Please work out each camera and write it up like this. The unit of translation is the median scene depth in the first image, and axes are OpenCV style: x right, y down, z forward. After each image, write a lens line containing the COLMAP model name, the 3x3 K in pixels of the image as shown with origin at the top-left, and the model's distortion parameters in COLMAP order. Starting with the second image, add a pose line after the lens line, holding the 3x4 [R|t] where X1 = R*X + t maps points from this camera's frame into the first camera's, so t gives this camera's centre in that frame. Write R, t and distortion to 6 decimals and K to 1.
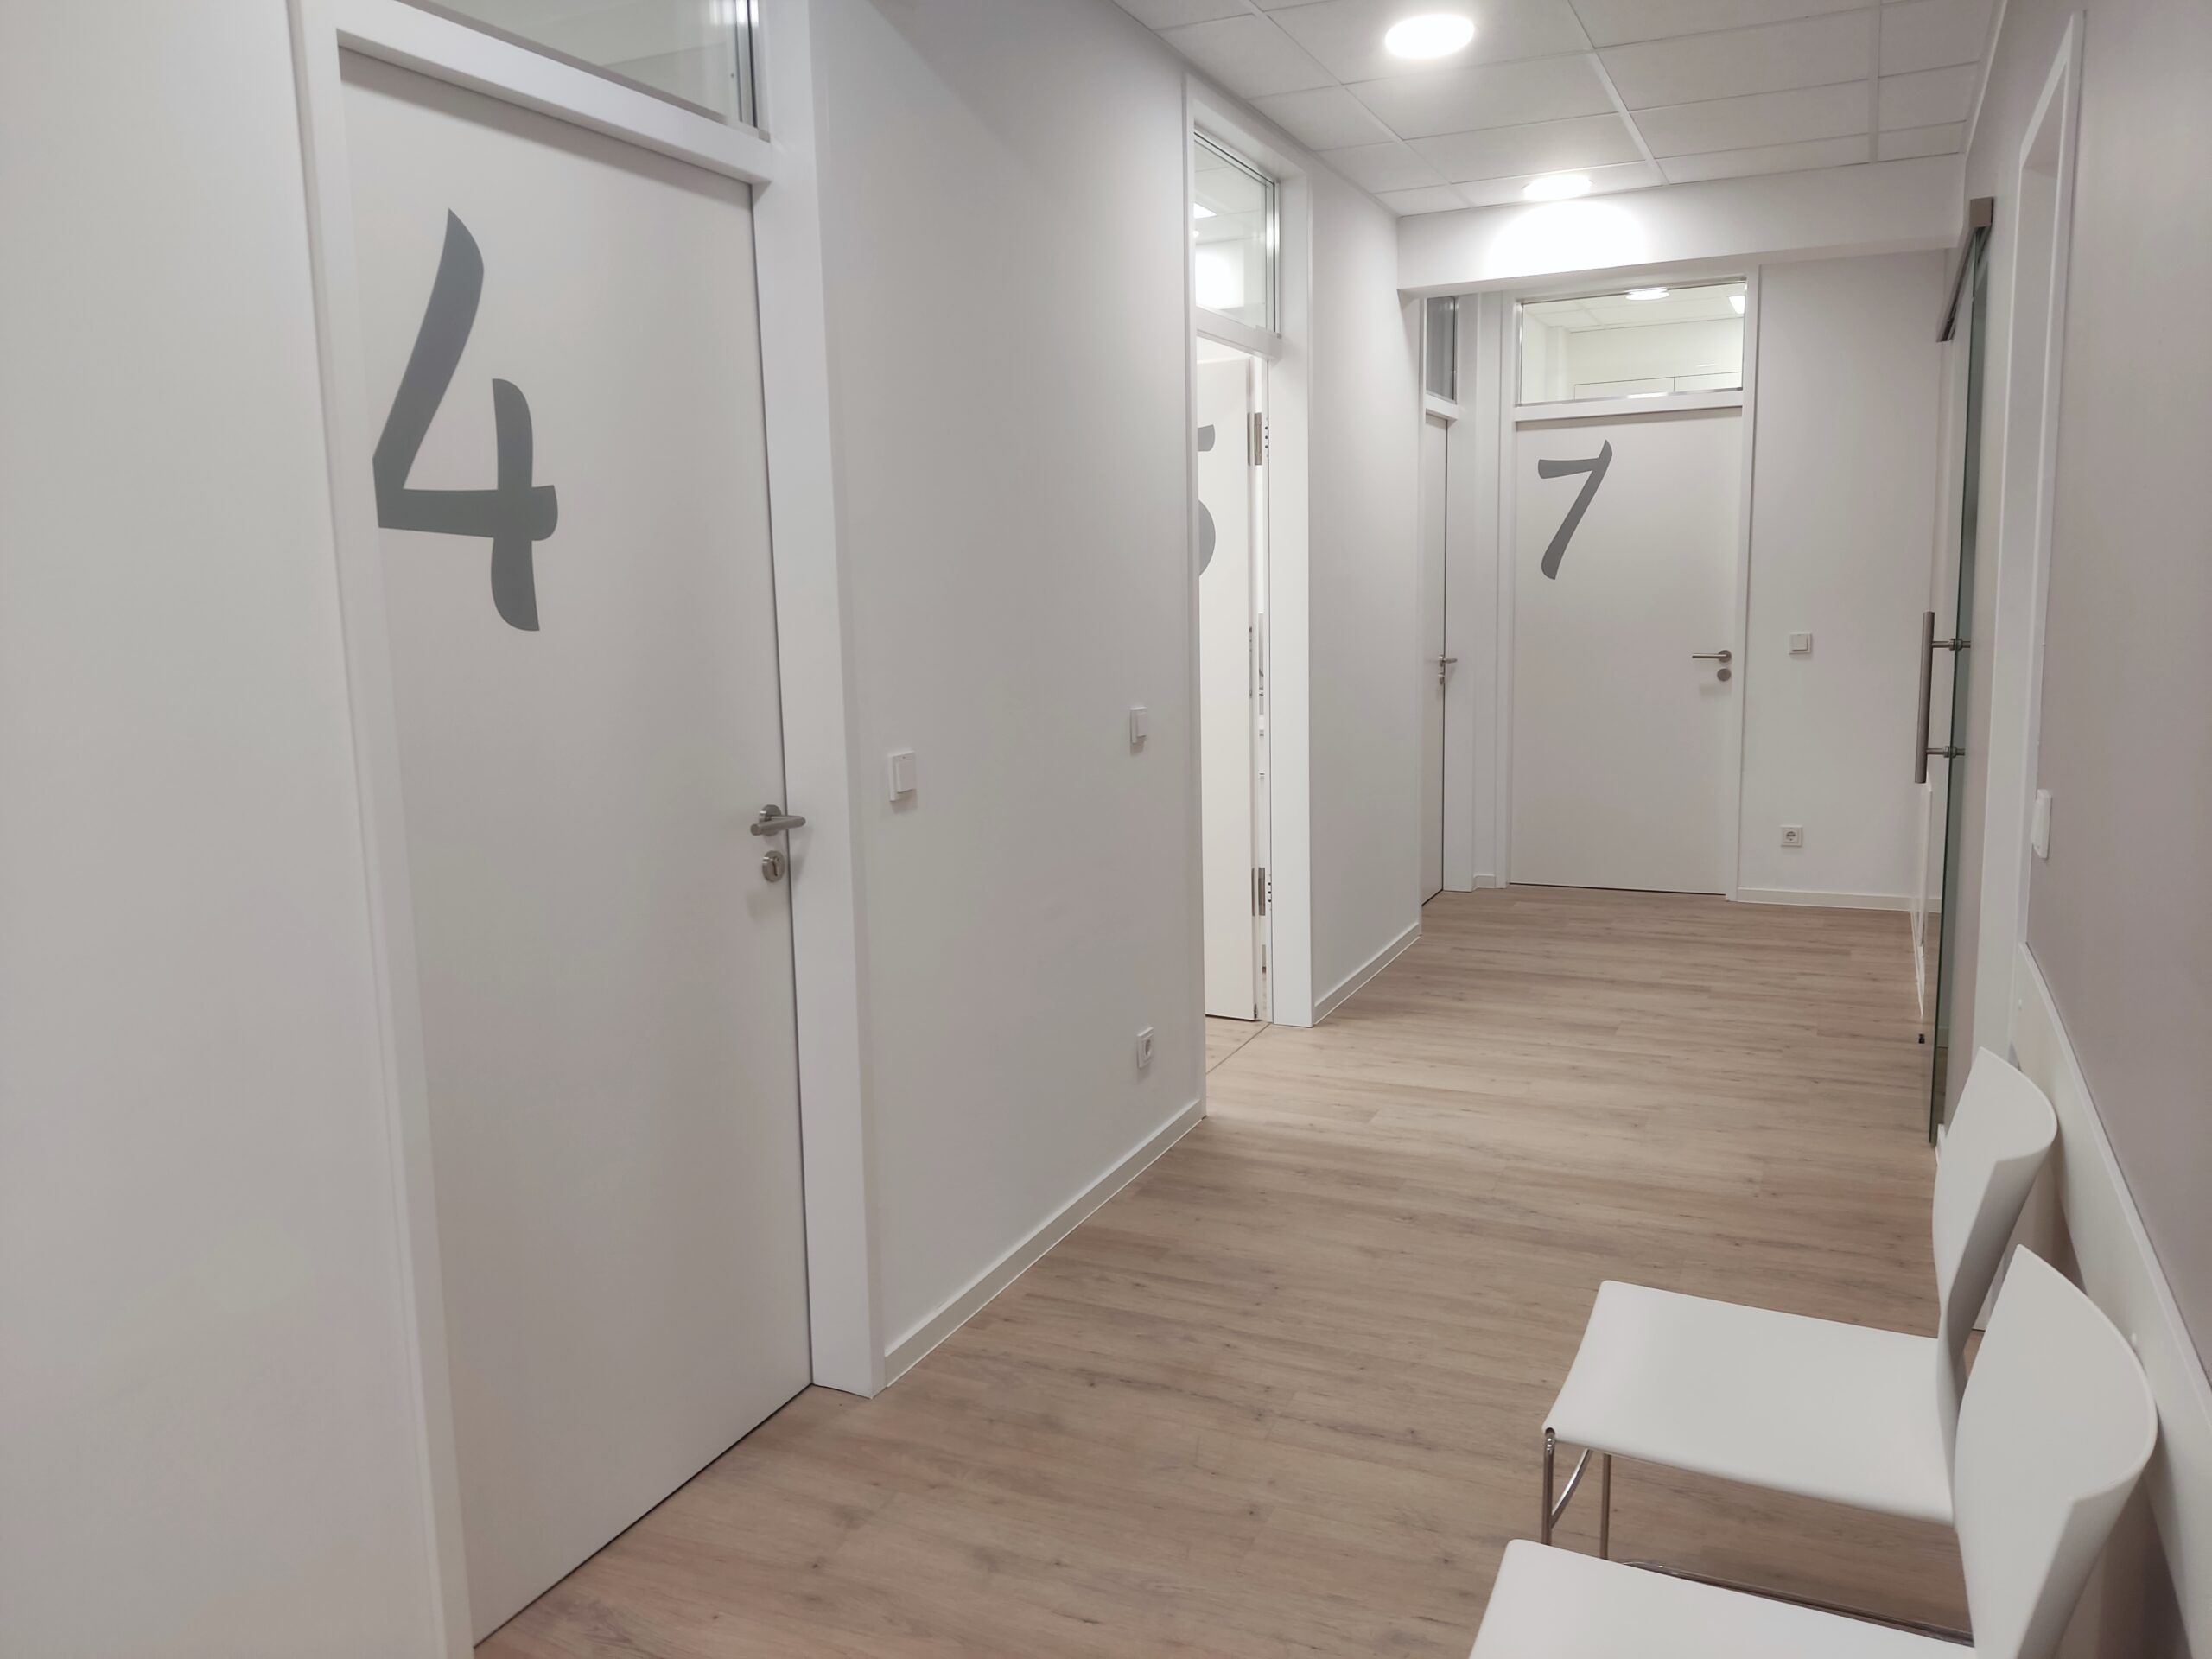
lens RADIAL K [[1631.8, 0, 1088.7], [0, 1631.8, 823.2], [0, 0, 1]] dist [0.107586, -0.189988]
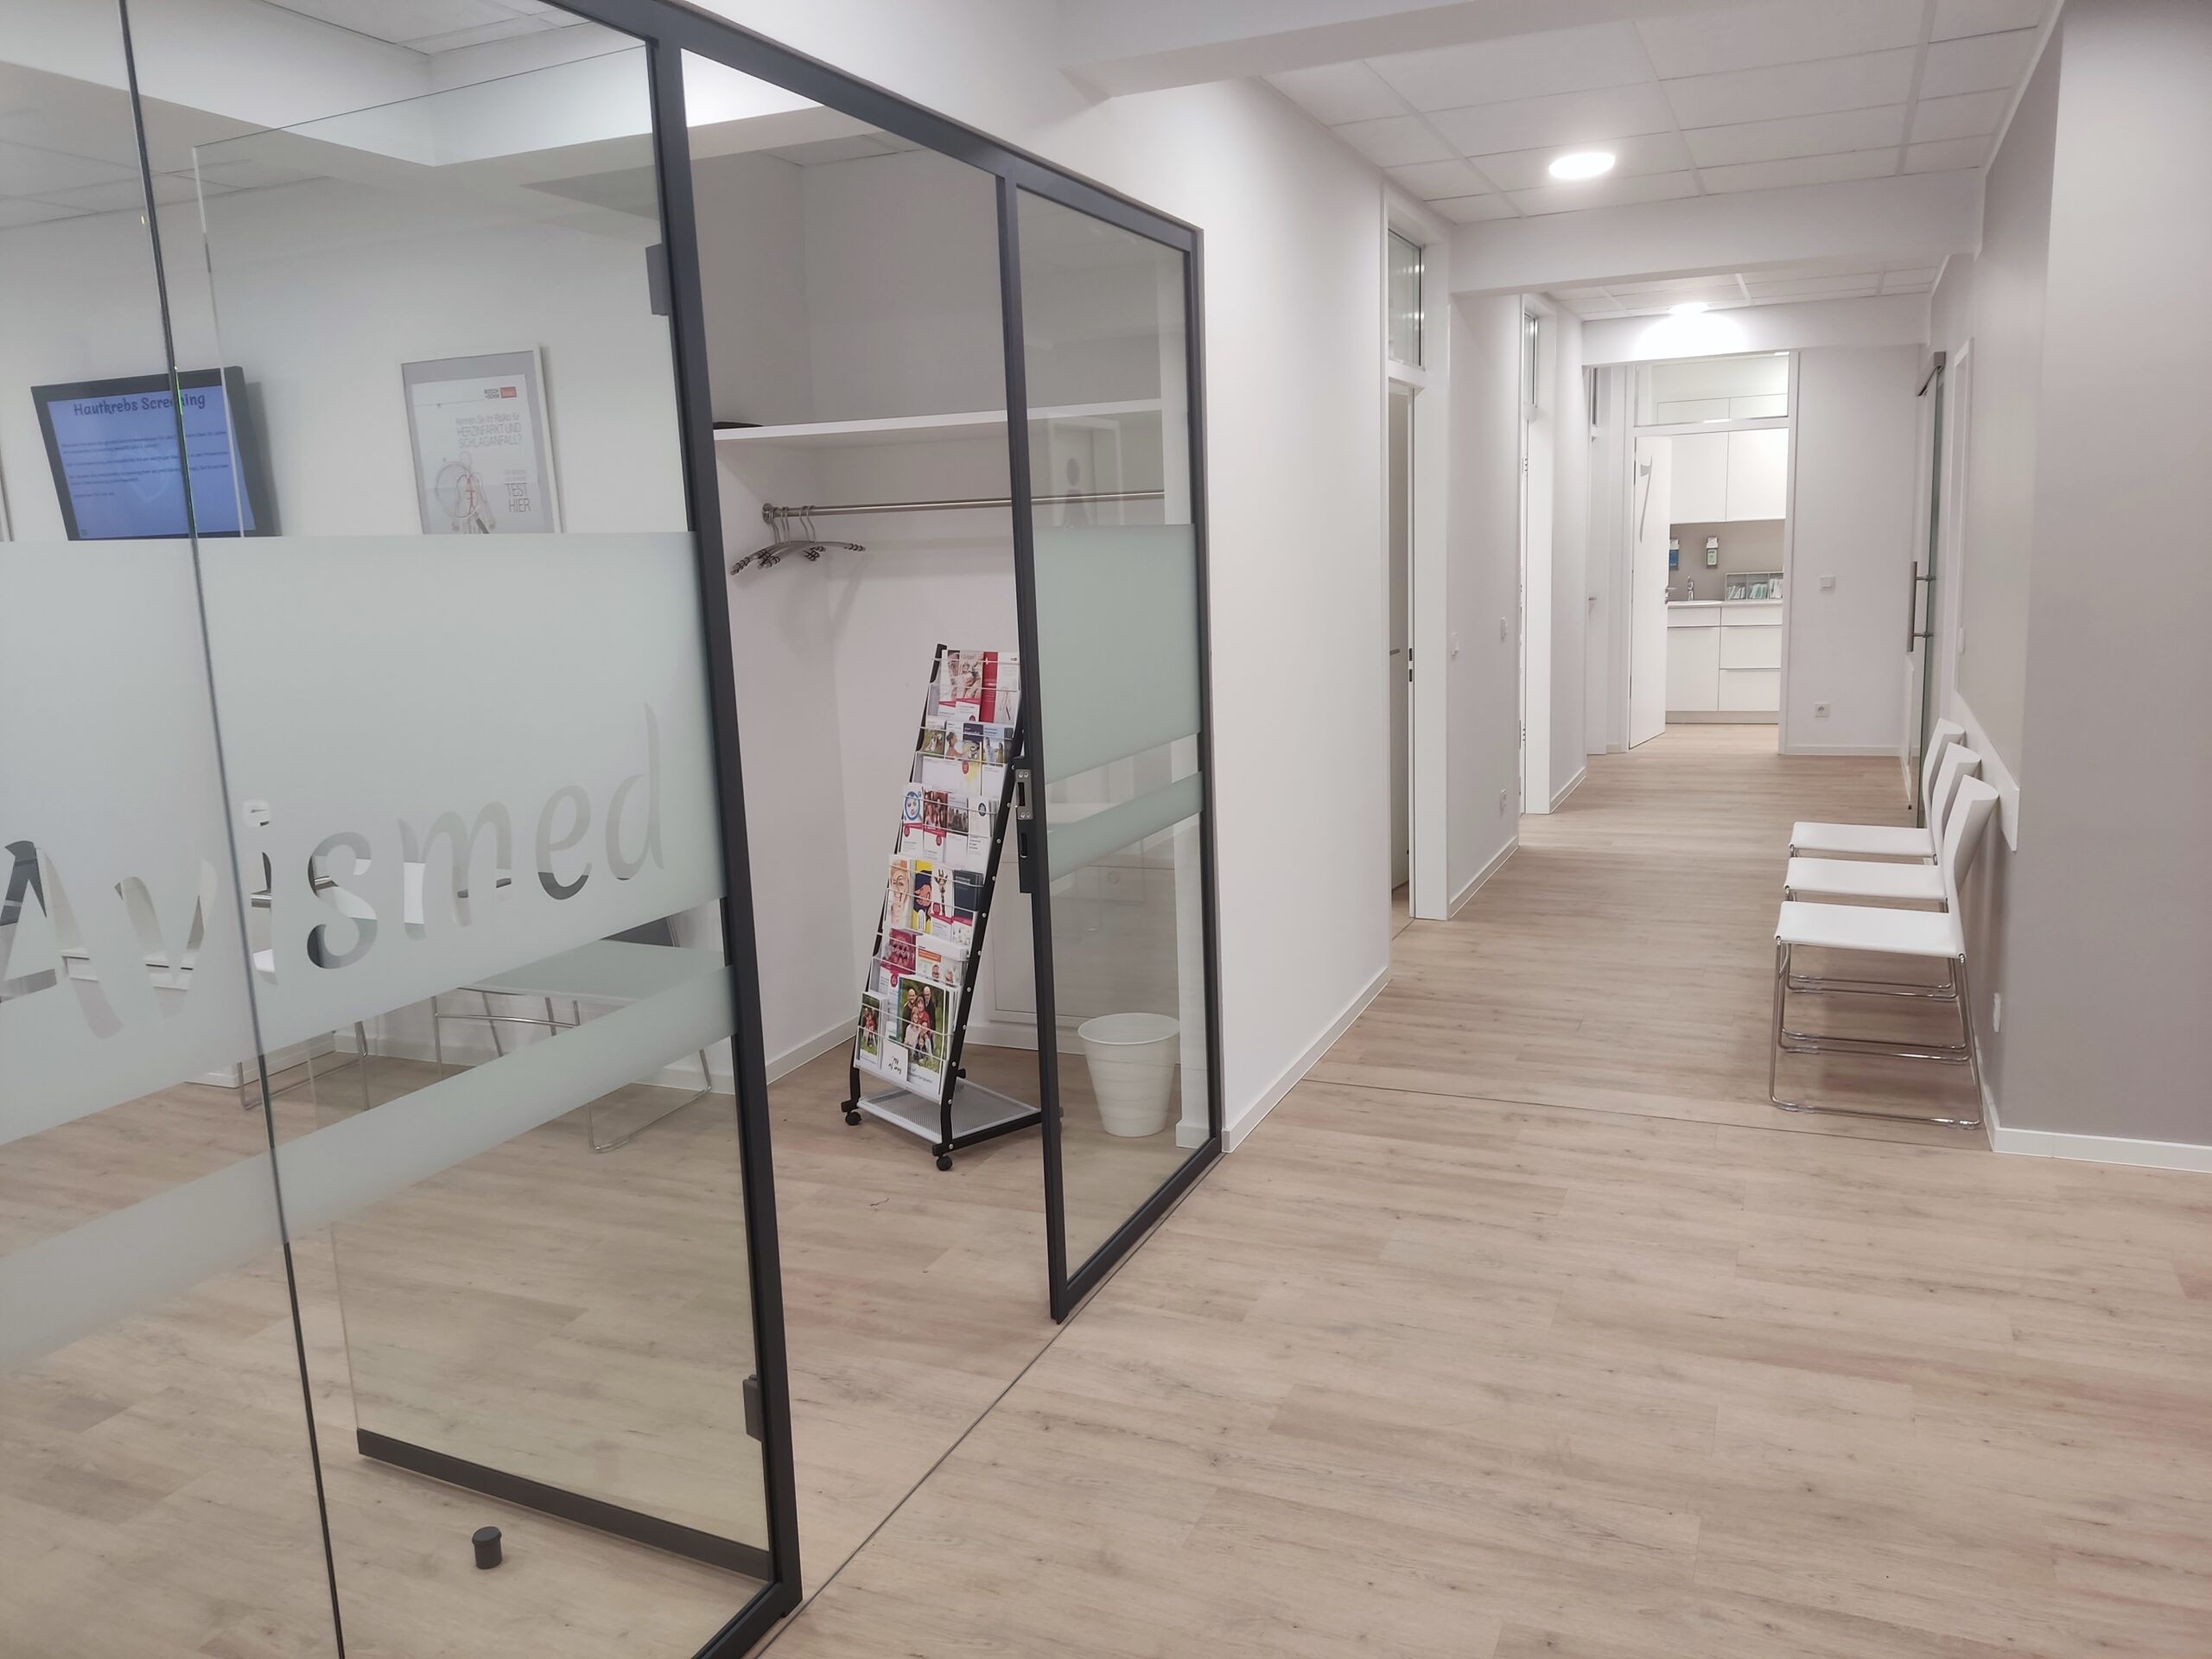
lens RADIAL K [[1631.8, 0, 1088.7], [0, 1631.8, 823.2], [0, 0, 1]] dist [0.107586, -0.189988]
pose [[0.999743, -0.018087, 0.013685, -0.444524], [0.017763, 0.999567, 0.023456, 0.104937], [-0.014104, -0.023207, 0.999631, -0.843171]]
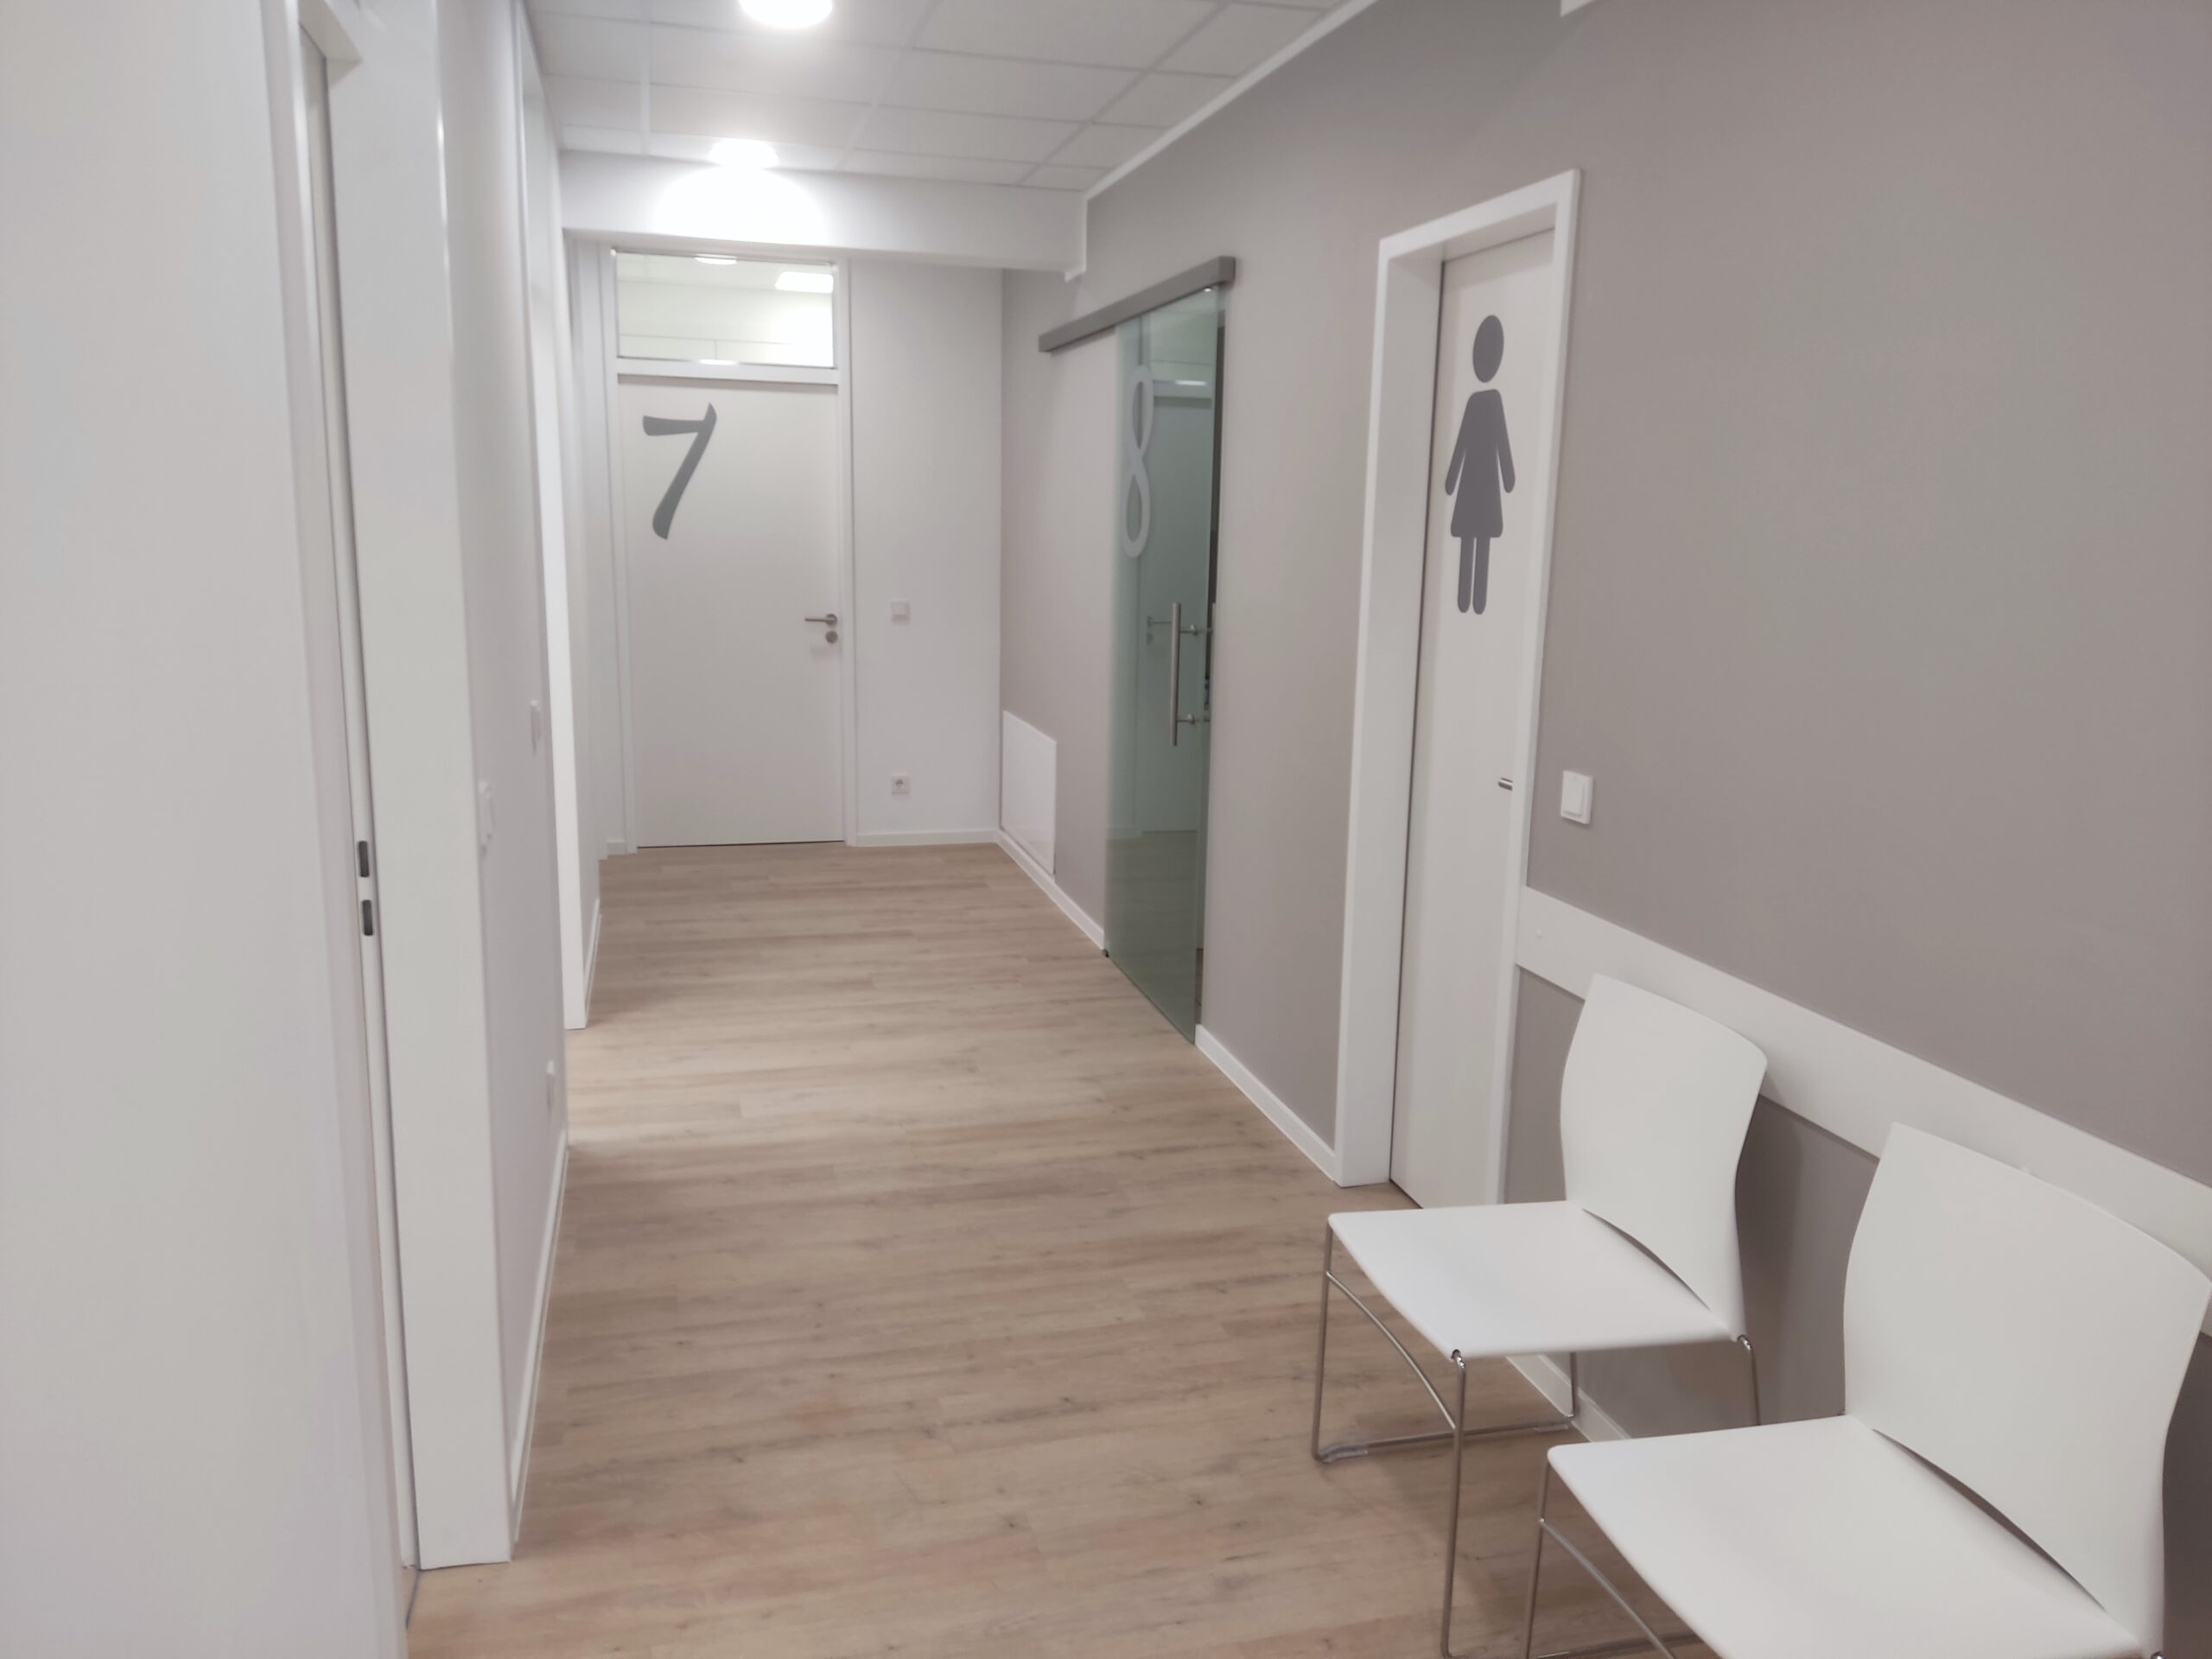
lens RADIAL K [[1631.8, 0, 1088.7], [0, 1631.8, 823.2], [0, 0, 1]] dist [0.107586, -0.189988]
pose [[0.770660, -0.079525, 0.632265, -0.278396], [0.053887, 0.996762, 0.059688, -0.039340], [-0.634964, -0.011929, 0.772449, 0.118435]]
